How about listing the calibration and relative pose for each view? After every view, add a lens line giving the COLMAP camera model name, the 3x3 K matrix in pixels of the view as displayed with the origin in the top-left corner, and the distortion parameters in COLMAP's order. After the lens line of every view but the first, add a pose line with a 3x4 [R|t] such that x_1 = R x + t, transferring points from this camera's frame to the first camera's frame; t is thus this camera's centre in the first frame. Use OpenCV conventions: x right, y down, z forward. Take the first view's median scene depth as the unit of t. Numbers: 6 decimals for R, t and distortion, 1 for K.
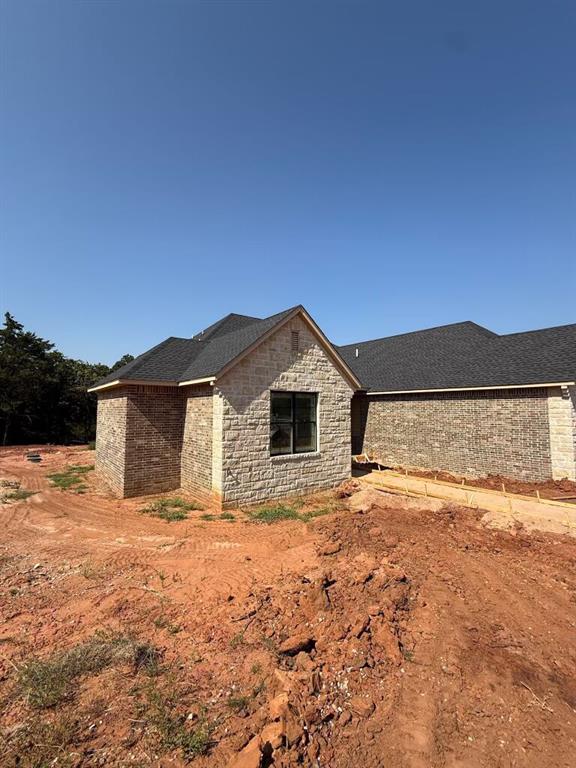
lens RADIAL K [[338.1, 0, 285.4], [0, 338.1, 383.7], [0, 0, 1]] dist [0.002081, 0.000340]
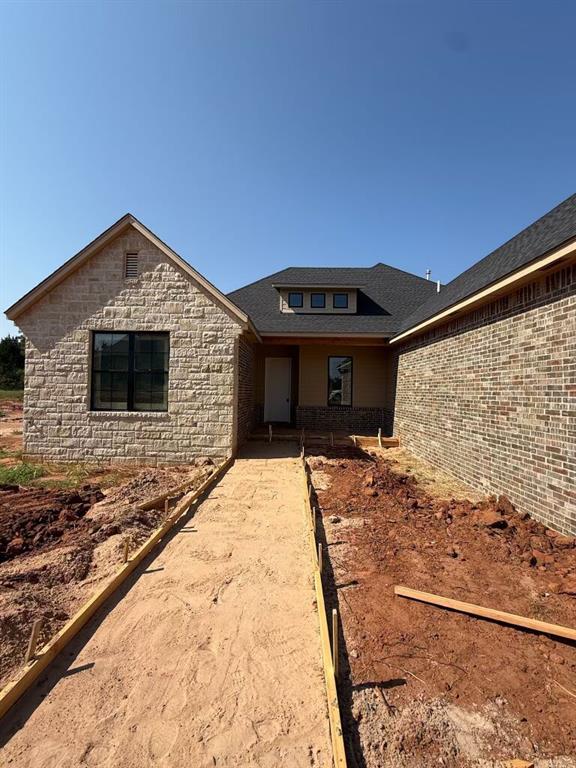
lens RADIAL K [[338.1, 0, 287.3], [0, 338.1, 383.4], [0, 0, 1]] dist [0.002081, 0.000340]
pose [[0.776679, -0.002143, -0.629893, 0.798822], [0.031643, 0.998864, 0.035618, 0.127771], [0.629101, -0.047595, 0.775865, 0.632357]]
